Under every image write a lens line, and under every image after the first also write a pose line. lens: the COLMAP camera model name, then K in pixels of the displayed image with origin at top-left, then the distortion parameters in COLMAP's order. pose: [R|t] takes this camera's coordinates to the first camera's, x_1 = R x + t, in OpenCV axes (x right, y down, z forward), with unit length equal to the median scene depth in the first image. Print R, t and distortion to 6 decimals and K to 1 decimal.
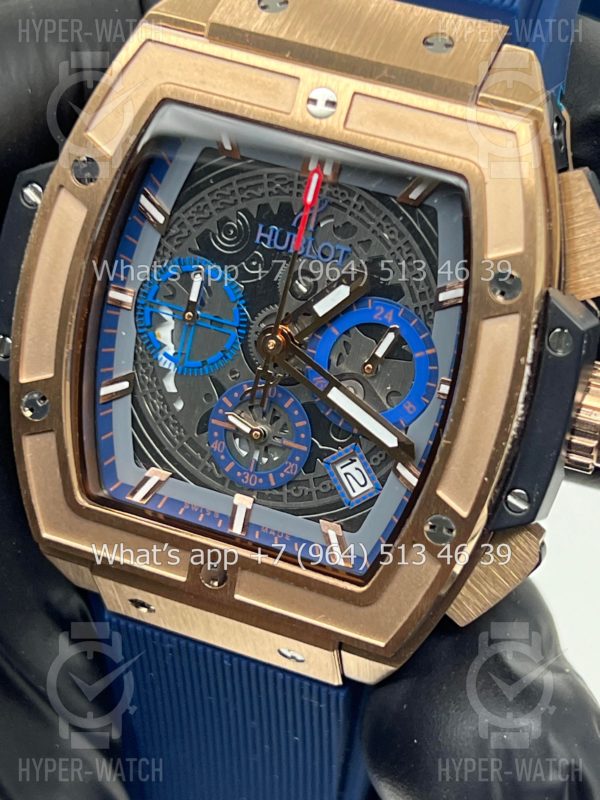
lens RADIAL K [[1916.8, 0, 300.0], [0, 1916.8, 400.0], [0, 0, 1]] dist [-0.046824, 0.002569]
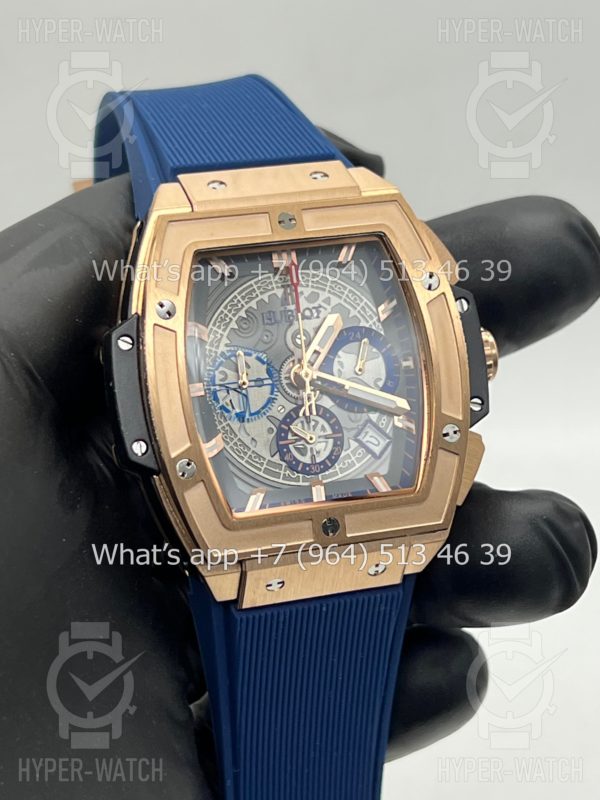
lens RADIAL K [[1916.8, 0, 300.0], [0, 1916.8, 400.0], [0, 0, 1]] dist [-0.046824, 0.002569]
pose [[0.771866, -0.302340, 0.559298, -0.899593], [0.432180, 0.894707, -0.112783, 0.163479], [-0.466309, 0.328771, 0.821259, -0.289458]]
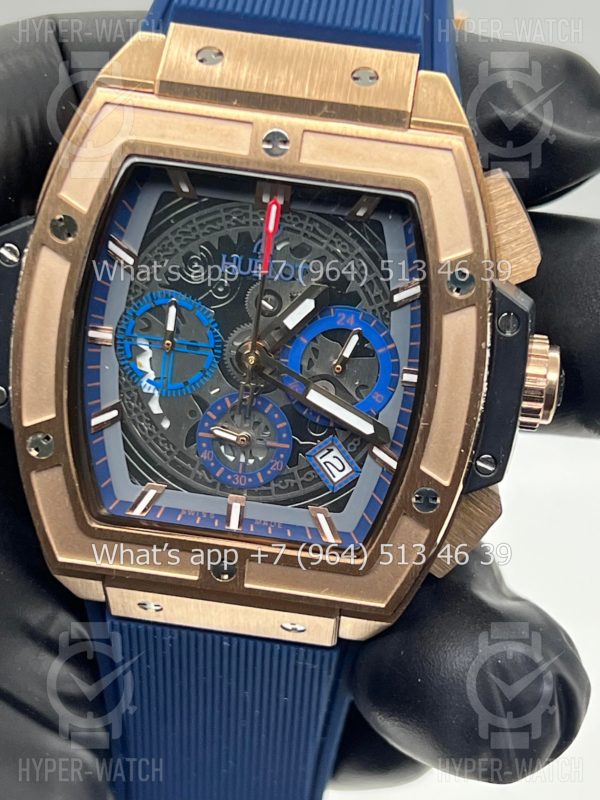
lens RADIAL K [[1916.8, 0, 300.0], [0, 1916.8, 400.0], [0, 0, 1]] dist [-0.046824, 0.002569]
pose [[0.970283, -0.149010, 0.190649, -0.201706], [0.140896, 0.988467, 0.055508, -0.063152], [-0.196721, -0.026997, 0.980088, -0.104976]]
